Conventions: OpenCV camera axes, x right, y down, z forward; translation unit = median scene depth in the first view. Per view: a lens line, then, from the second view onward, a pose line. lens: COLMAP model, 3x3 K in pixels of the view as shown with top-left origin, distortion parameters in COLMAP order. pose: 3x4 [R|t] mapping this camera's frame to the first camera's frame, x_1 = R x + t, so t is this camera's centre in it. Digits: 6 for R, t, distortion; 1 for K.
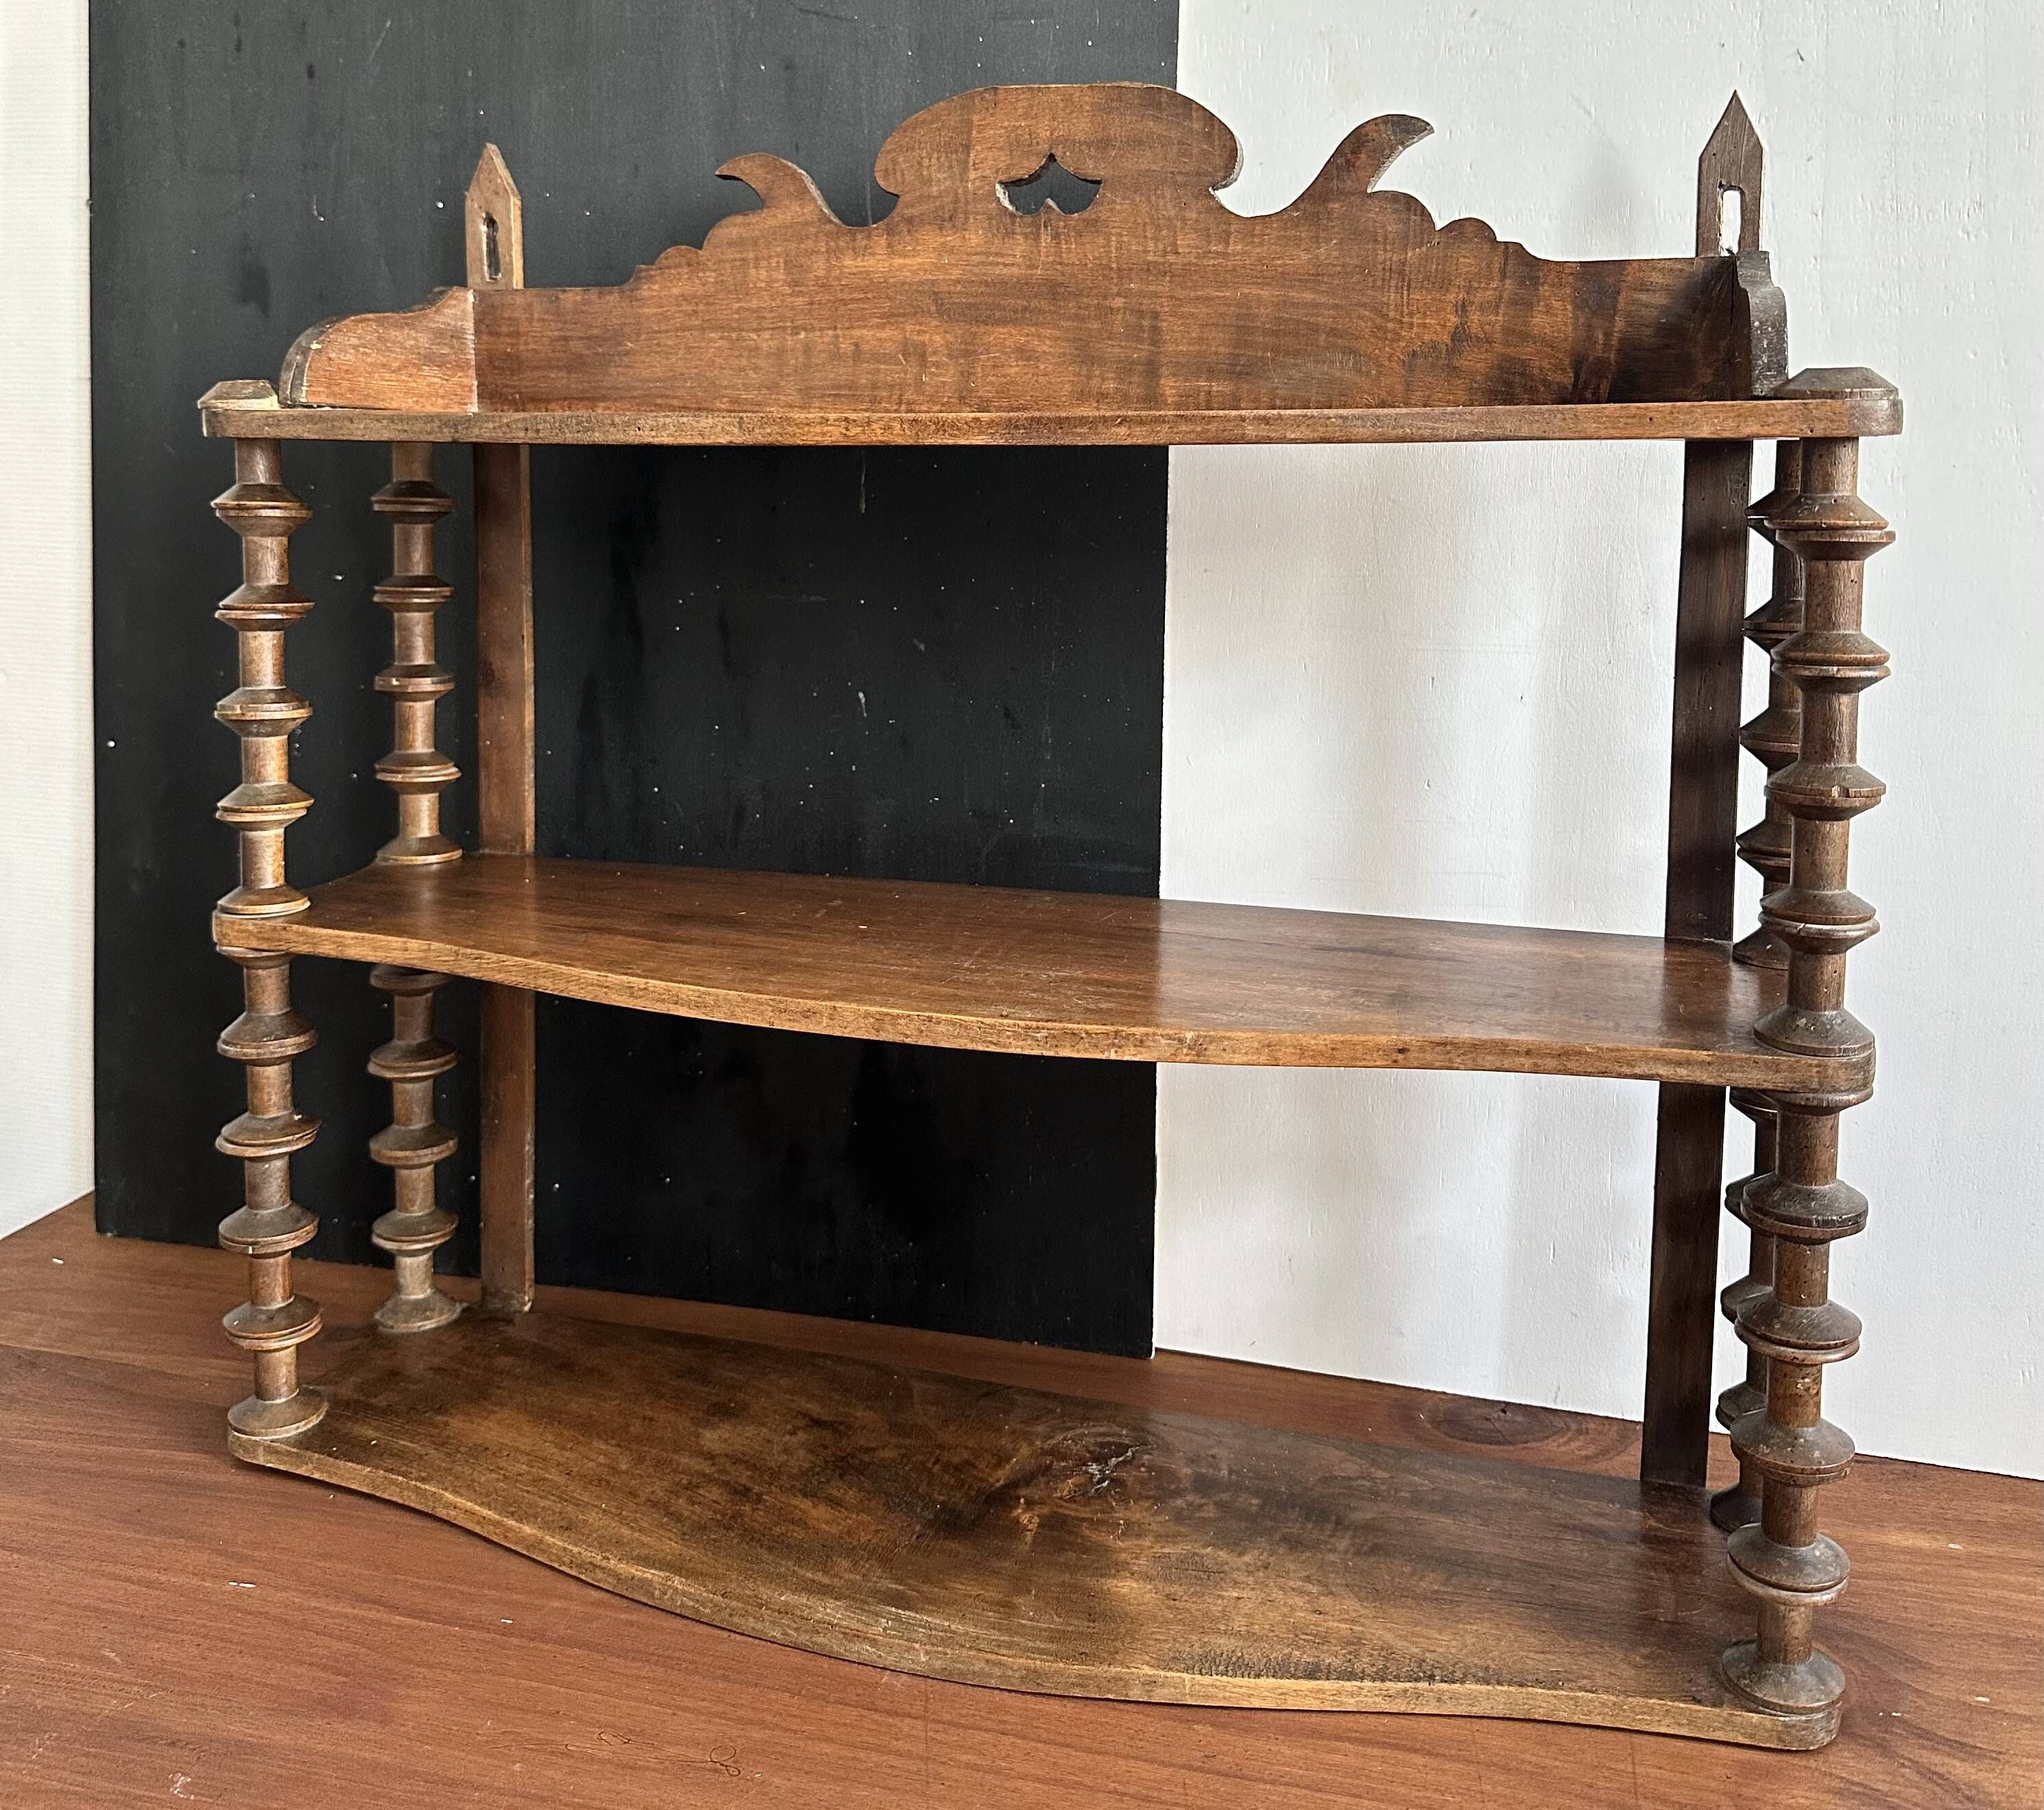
lens RADIAL K [[1930.4, 0, 1032.2], [0, 1930.4, 671.1], [0, 0, 1]] dist [0.170258, -0.399153]
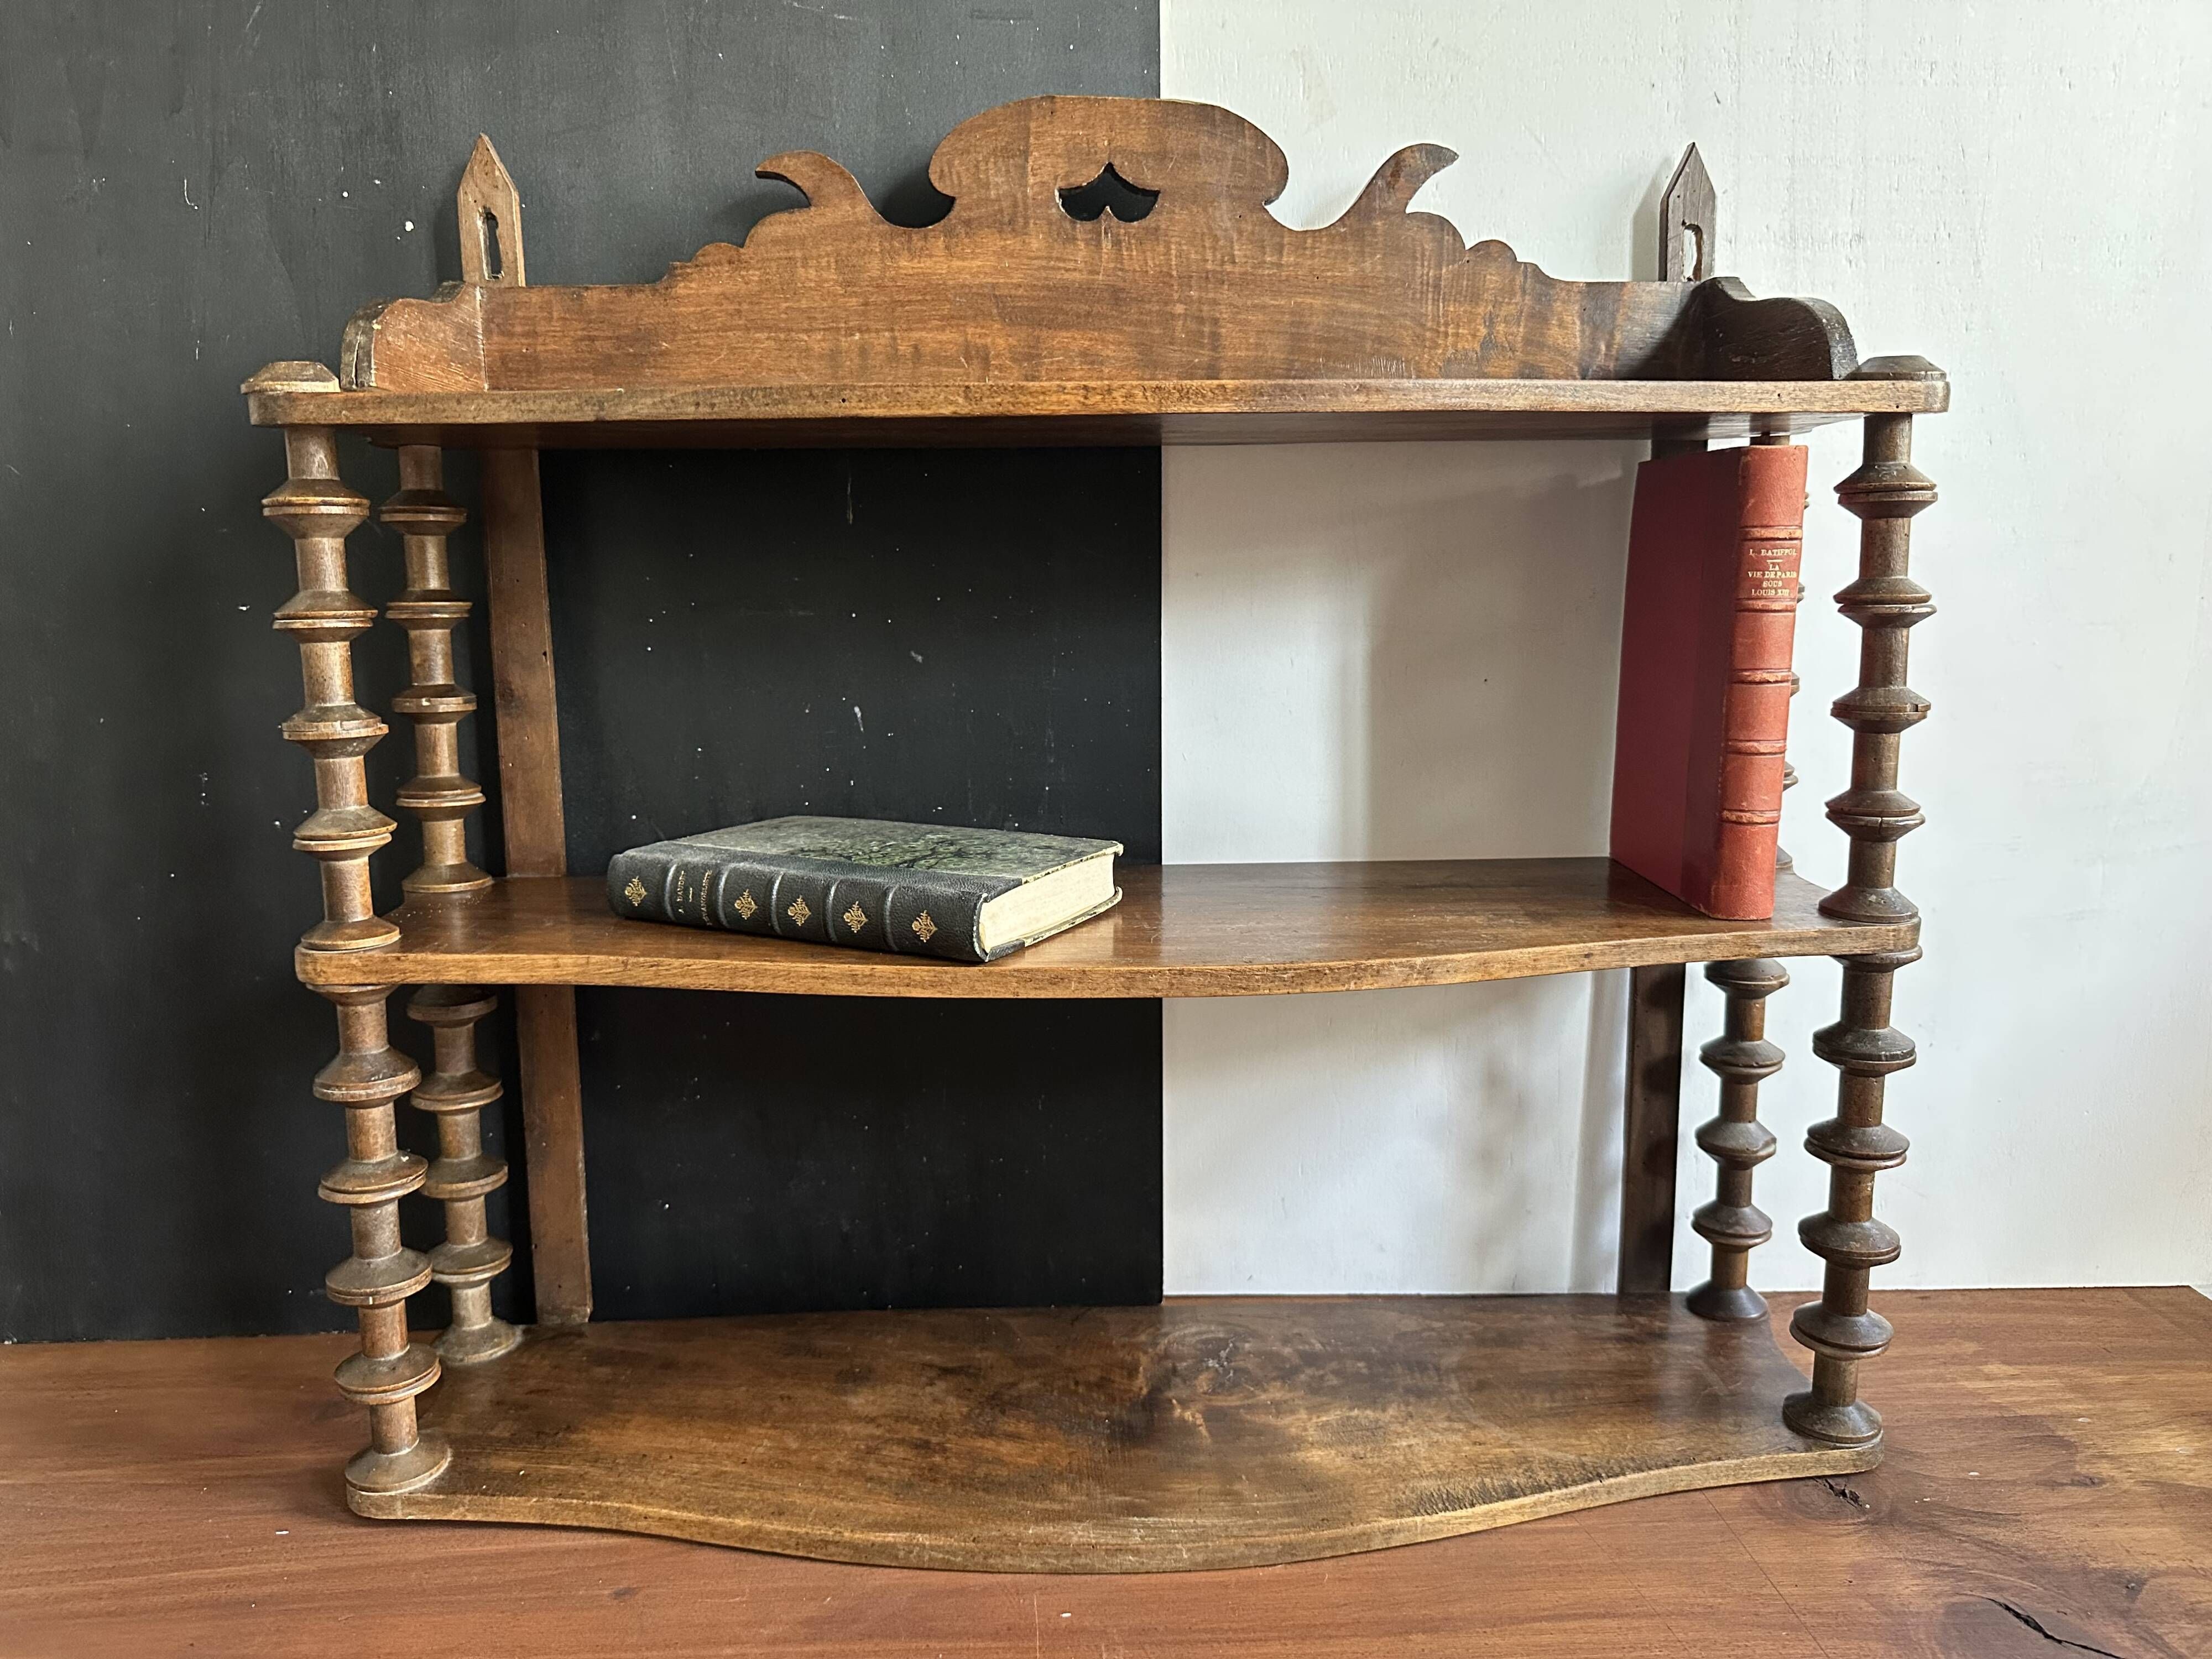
lens RADIAL K [[1568.9, 0, 1097.4], [0, 1568.9, 837.2], [0, 0, 1]] dist [0.113025, -0.267620]
pose [[0.940970, -0.071608, 0.330829, -0.308459], [0.050340, 0.996103, 0.072426, 0.034912], [-0.334726, -0.051497, 0.940907, 0.179253]]
